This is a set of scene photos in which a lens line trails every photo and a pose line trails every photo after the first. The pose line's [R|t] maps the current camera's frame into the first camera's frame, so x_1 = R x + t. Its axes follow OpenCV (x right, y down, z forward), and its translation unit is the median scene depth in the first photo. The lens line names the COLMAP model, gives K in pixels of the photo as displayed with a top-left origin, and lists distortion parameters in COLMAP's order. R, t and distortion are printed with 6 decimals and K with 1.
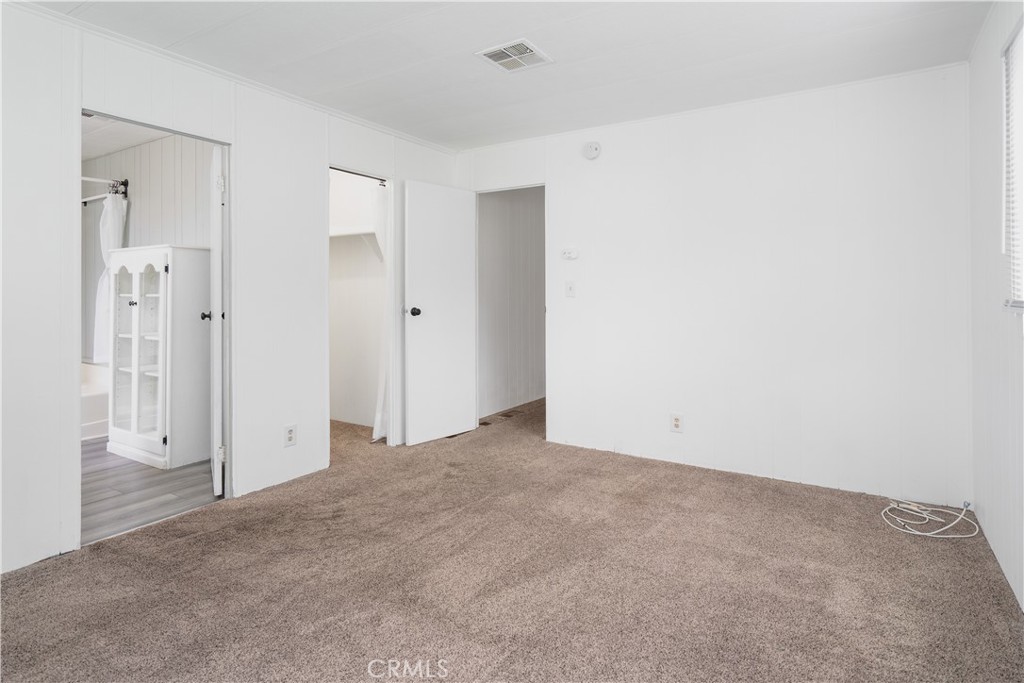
lens RADIAL K [[549.0, 0, 523.4], [0, 549.0, 295.2], [0, 0, 1]] dist [0.002800, 0.000344]
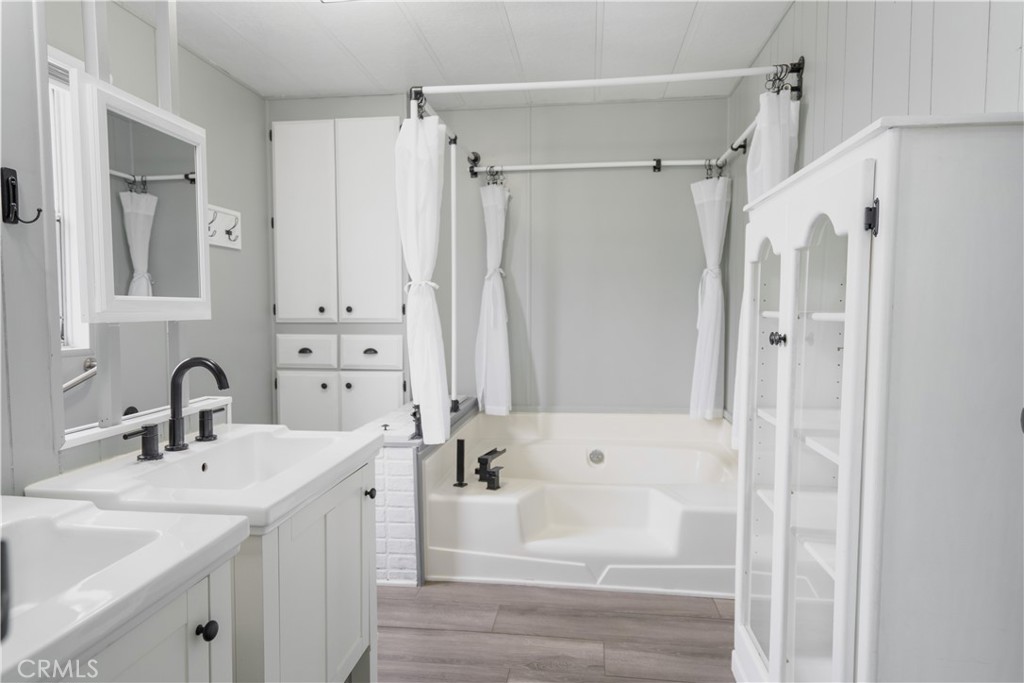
lens RADIAL K [[594.0, 0, 515.4], [0, 594.0, 346.1], [0, 0, 1]] dist [0.001649, -0.000666]
pose [[0.422099, 0.056728, -0.904773, -0.435402], [-0.001761, 0.998090, 0.061758, -0.003445], [0.906548, -0.024475, 0.421392, 0.685171]]
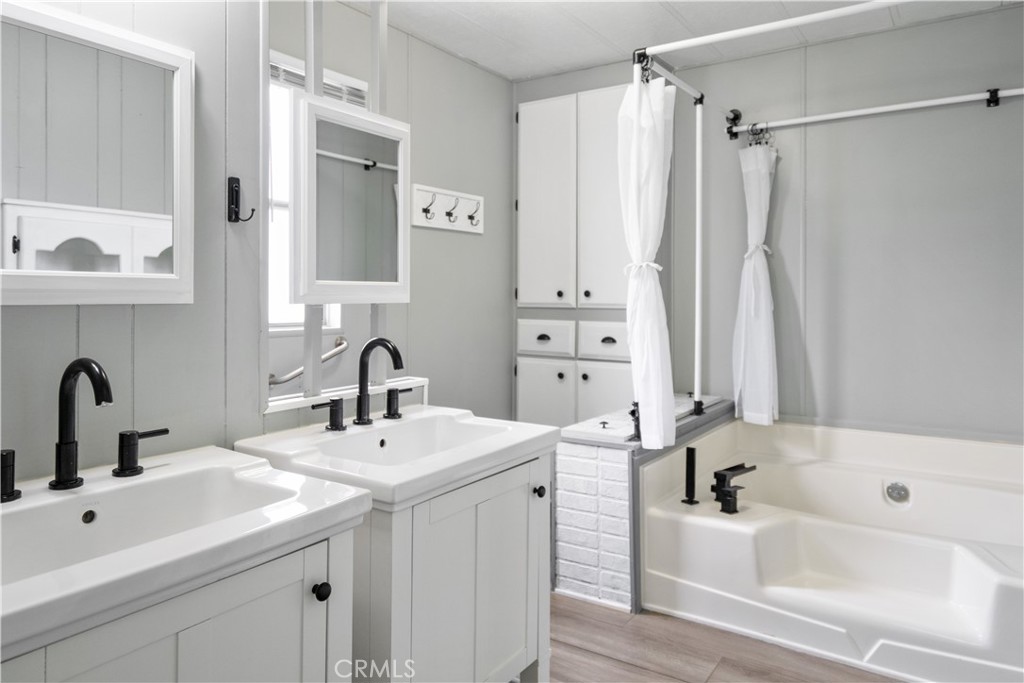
lens RADIAL K [[688.6, 0, 531.2], [0, 688.6, 296.8], [0, 0, 1]] dist [0.001665, 0.006216]
pose [[-0.029055, 0.005455, -0.999563, -0.414034], [-0.005495, 0.999969, 0.005617, -0.003640], [0.999563, 0.005656, -0.029024, 0.739974]]
